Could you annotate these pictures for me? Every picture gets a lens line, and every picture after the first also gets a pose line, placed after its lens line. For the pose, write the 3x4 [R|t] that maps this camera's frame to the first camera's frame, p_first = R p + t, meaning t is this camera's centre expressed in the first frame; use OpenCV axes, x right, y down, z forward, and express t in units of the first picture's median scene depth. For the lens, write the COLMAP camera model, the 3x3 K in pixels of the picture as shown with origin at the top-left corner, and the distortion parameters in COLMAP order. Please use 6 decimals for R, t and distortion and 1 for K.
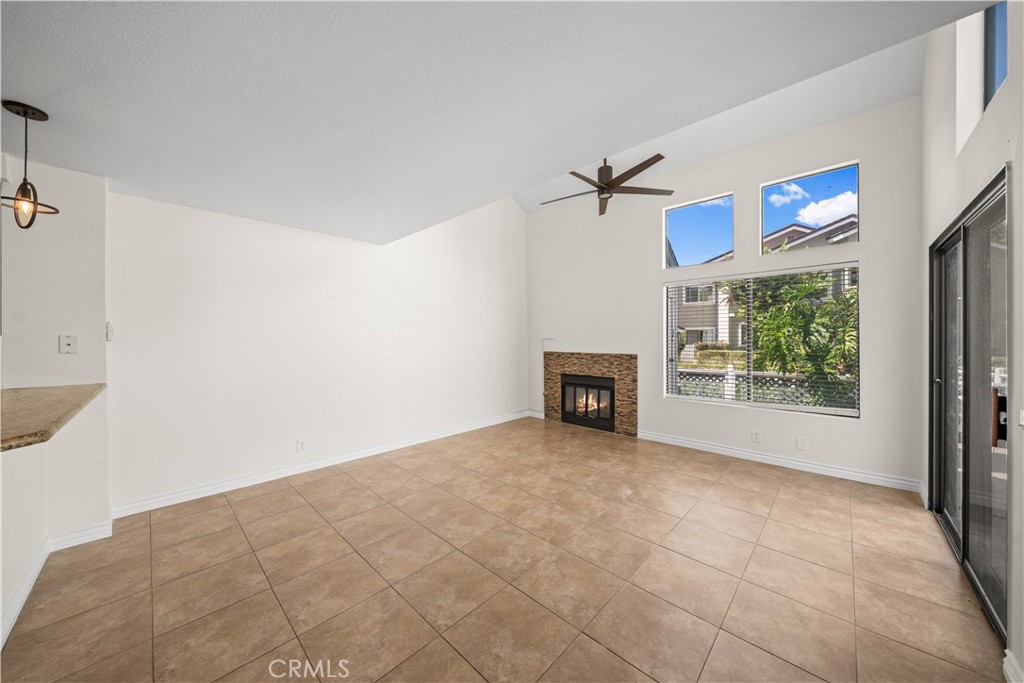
lens RADIAL K [[355.1, 0, 500.8], [0, 355.1, 339.2], [0, 0, 1]] dist [0.001156, -0.000206]
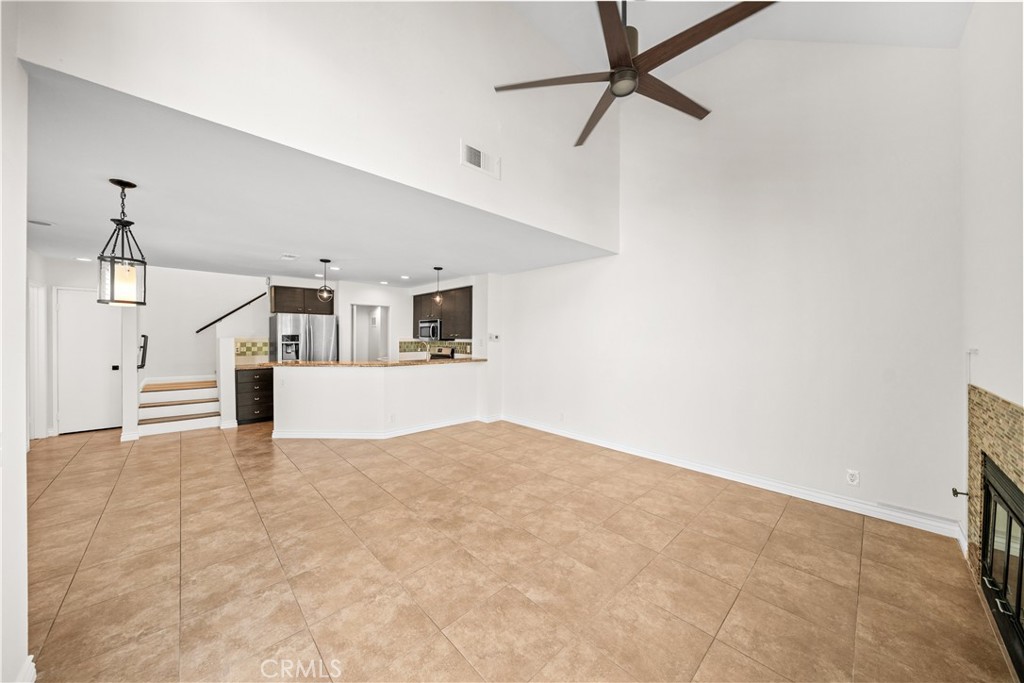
lens RADIAL K [[355.1, 0, 511.6], [0, 355.1, 340.2], [0, 0, 1]] dist [0.001156, -0.000206]
pose [[-0.055620, 0.008010, -0.998420, 0.956300], [-0.005173, 0.999952, 0.008311, -0.016728], [0.998439, 0.005627, -0.055576, 0.978506]]
